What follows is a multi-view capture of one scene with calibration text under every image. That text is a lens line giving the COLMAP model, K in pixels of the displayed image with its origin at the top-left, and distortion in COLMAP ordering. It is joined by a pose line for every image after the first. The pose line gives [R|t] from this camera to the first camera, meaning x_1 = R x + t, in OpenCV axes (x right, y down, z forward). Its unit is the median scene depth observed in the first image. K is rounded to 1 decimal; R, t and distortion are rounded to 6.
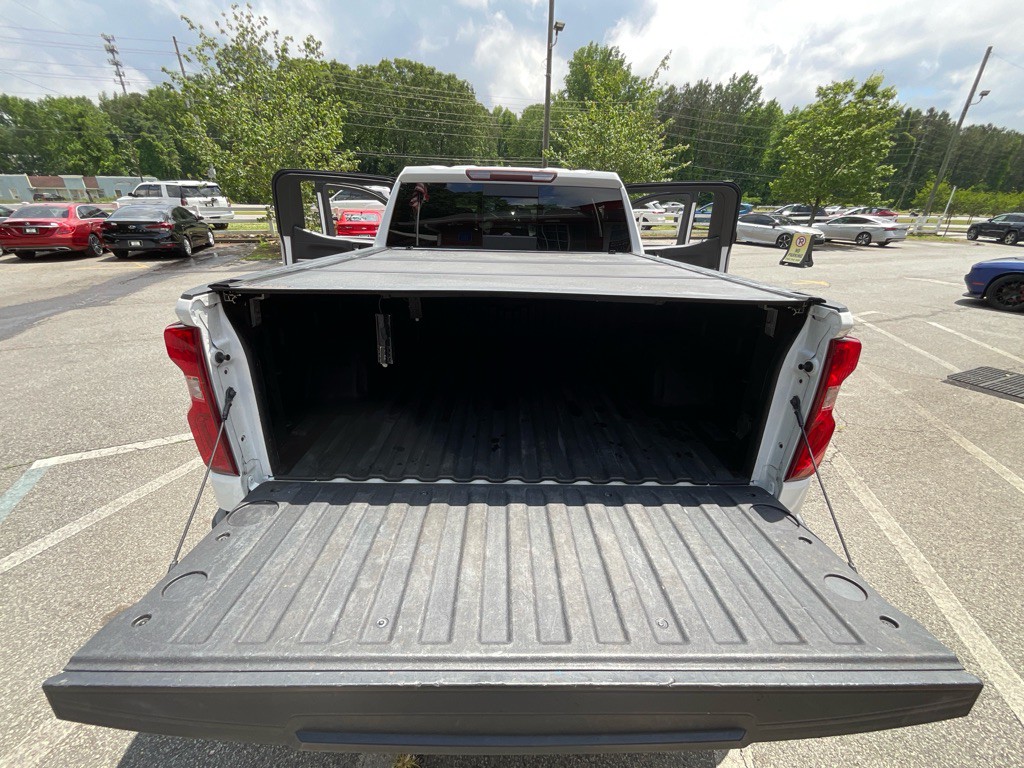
lens RADIAL K [[421.0, 0, 512.0], [0, 421.0, 384.0], [0, 0, 1]] dist [0.001013, 0.000183]
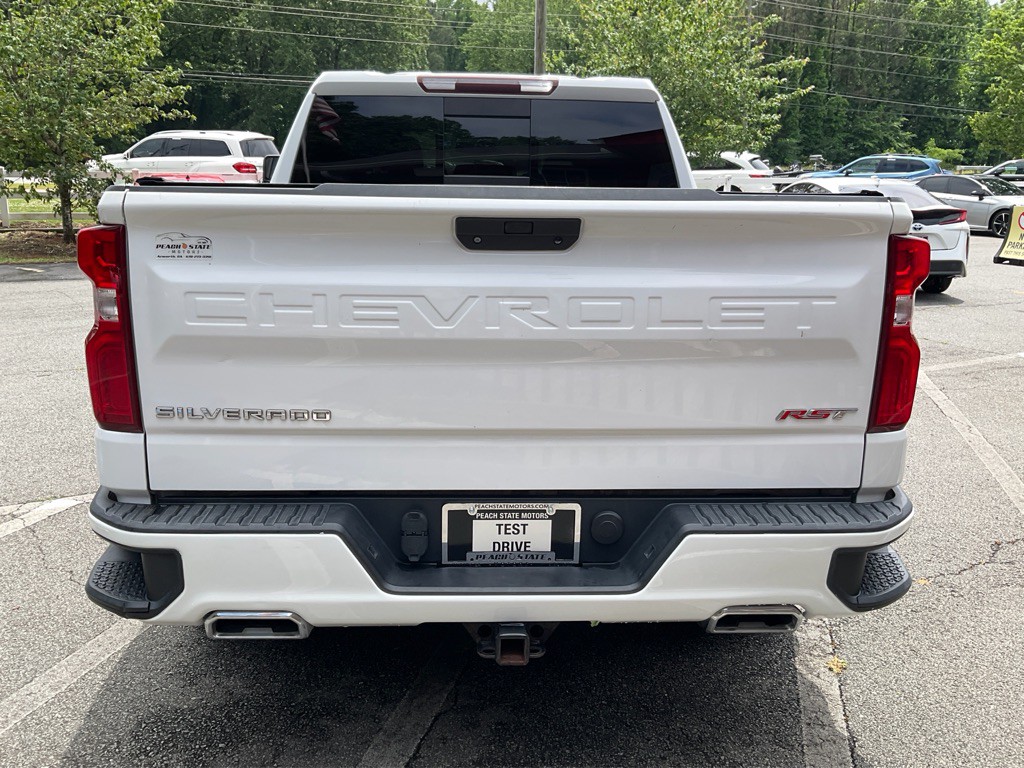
lens RADIAL K [[890.9, 0, 512.0], [0, 890.9, 384.0], [0, 0, 1]] dist [0.087820, -0.178860]
pose [[0.999212, -0.017586, 0.035586, -0.003806], [0.023340, 0.985450, -0.168357, 0.031319], [-0.032107, 0.169055, 0.985084, -0.046031]]
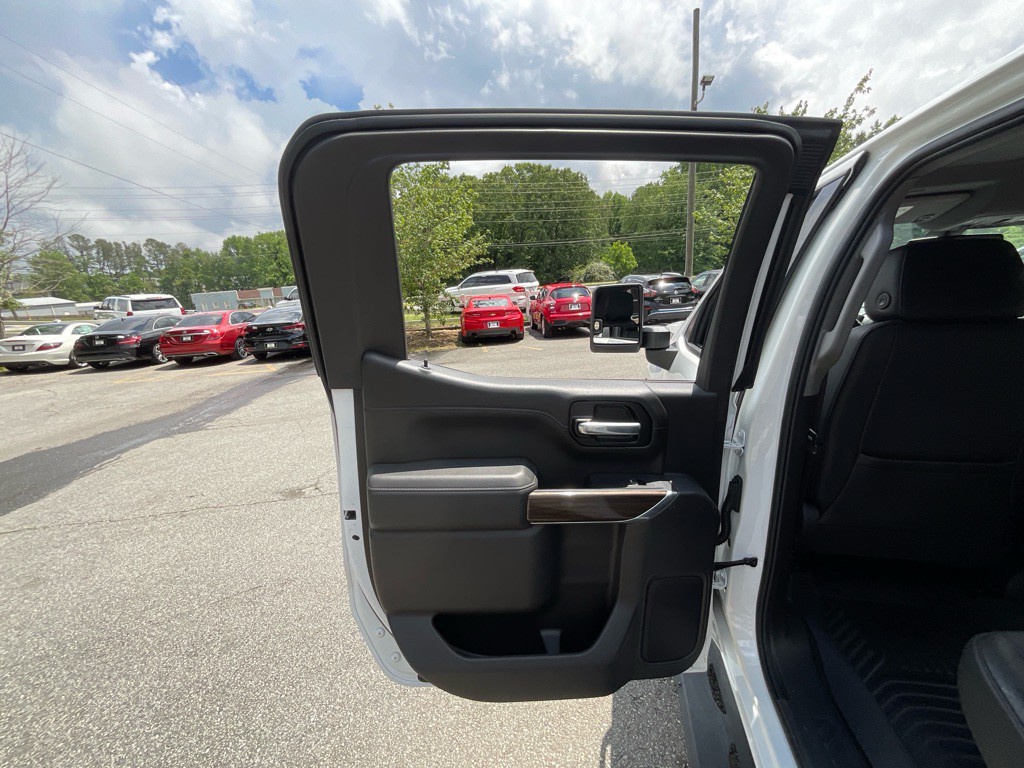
lens RADIAL K [[421.0, 0, 512.0], [0, 421.0, 384.0], [0, 0, 1]] dist [0.001013, 0.000183]
pose [[0.966722, -0.024851, -0.254620, -0.072271], [-0.018600, 0.985810, -0.166832, -0.062790], [0.255153, 0.166016, 0.952542, 0.154416]]
